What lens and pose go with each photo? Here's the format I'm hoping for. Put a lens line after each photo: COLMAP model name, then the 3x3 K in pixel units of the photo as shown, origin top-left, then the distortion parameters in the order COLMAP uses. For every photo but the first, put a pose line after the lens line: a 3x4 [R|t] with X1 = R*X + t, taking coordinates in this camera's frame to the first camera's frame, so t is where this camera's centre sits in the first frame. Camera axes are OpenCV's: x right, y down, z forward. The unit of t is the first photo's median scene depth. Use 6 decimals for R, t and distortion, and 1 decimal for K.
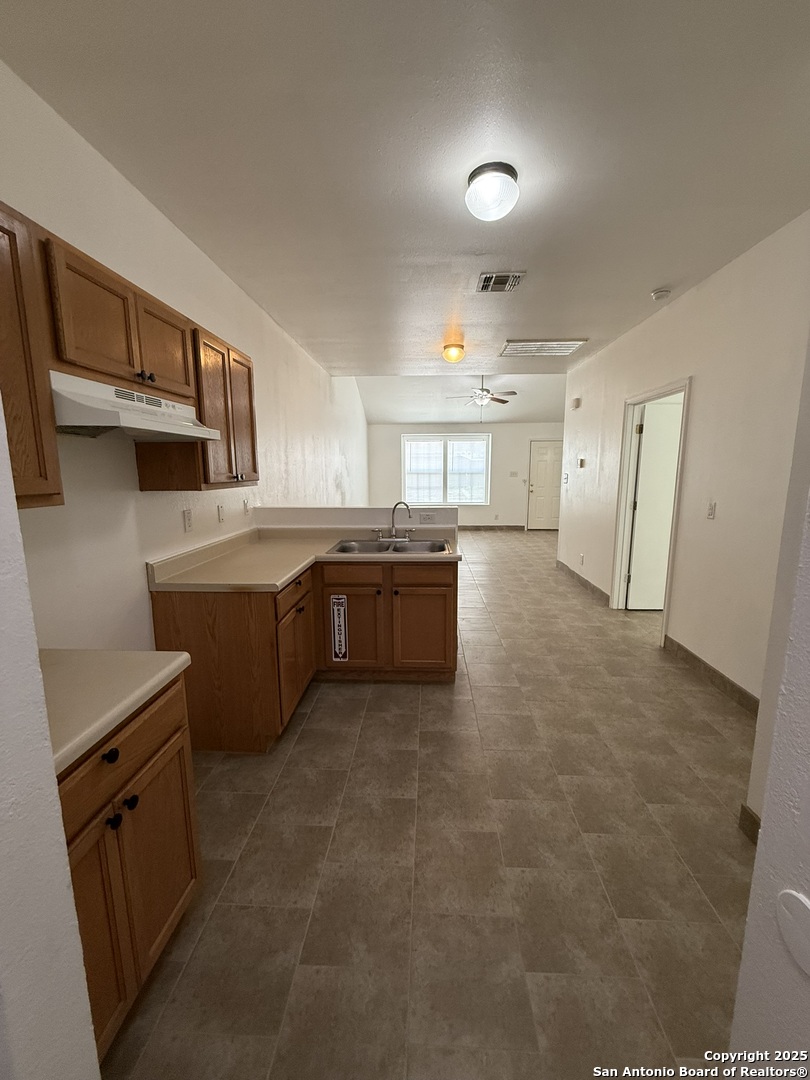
lens RADIAL K [[432.0, 0, 405.0], [0, 432.0, 540.0], [0, 0, 1]] dist [0.001444, 0.000192]
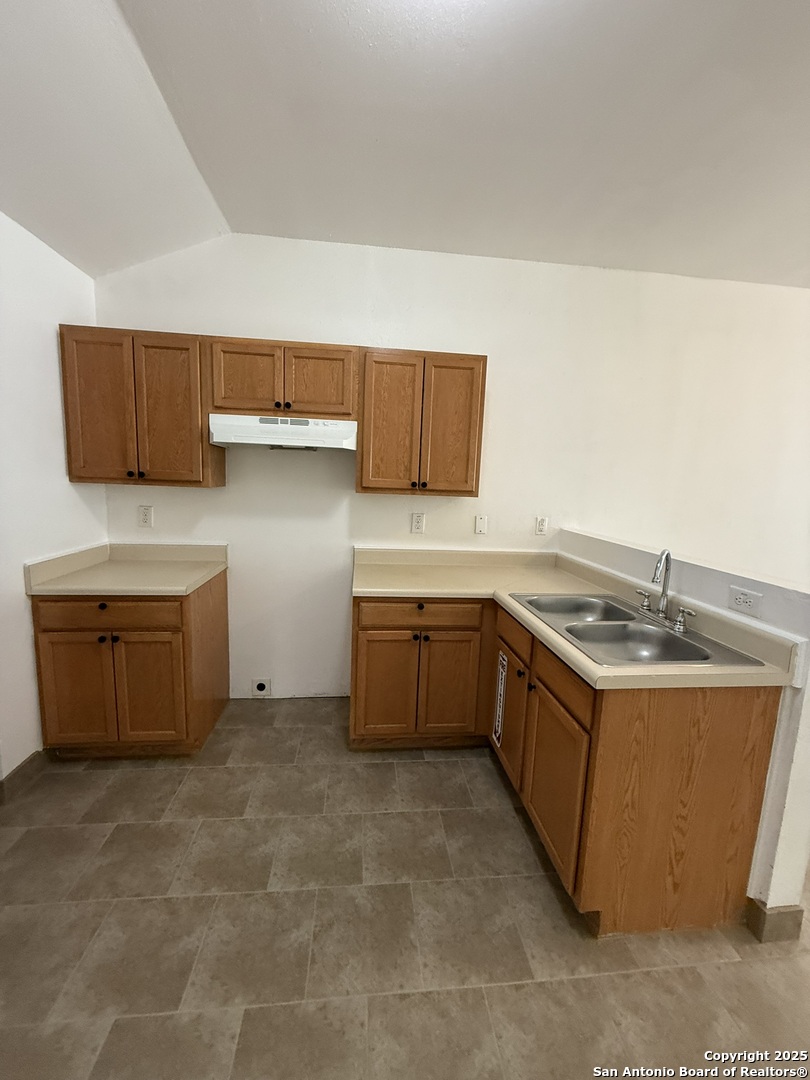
lens RADIAL K [[432.0, 0, 405.0], [0, 432.0, 540.0], [0, 0, 1]] dist [0.001444, 0.000192]
pose [[0.147468, 0.149895, -0.977642, 0.632717], [-0.198970, 0.972738, 0.119130, -0.139846], [0.968847, 0.176954, 0.173272, 0.858579]]
